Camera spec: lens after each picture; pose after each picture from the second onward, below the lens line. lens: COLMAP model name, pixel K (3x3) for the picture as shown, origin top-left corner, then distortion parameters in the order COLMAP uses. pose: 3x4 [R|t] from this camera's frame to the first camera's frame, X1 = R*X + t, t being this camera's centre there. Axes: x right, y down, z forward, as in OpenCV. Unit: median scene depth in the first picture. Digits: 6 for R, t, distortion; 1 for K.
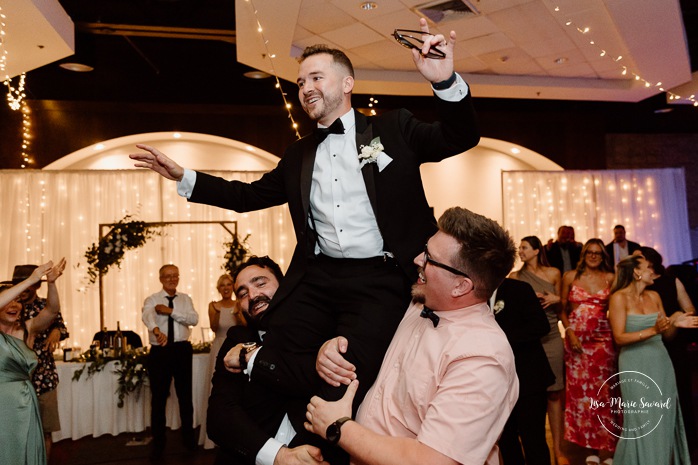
lens RADIAL K [[555.6, 0, 377.9], [0, 555.6, 224.4], [0, 0, 1]] dist [-0.002590, -0.004377]
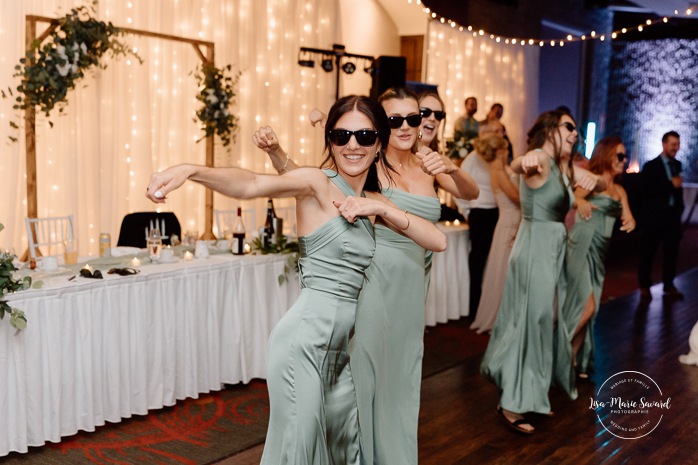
lens RADIAL K [[872.4, 0, 349.0], [0, 872.4, 232.5], [0, 0, 1]] dist [0.006414, 0.055737]
pose [[0.750940, -0.007106, 0.660332, -0.797157], [-0.098973, 0.987437, 0.123180, 0.068435], [-0.652911, -0.157855, 0.740803, 0.161783]]
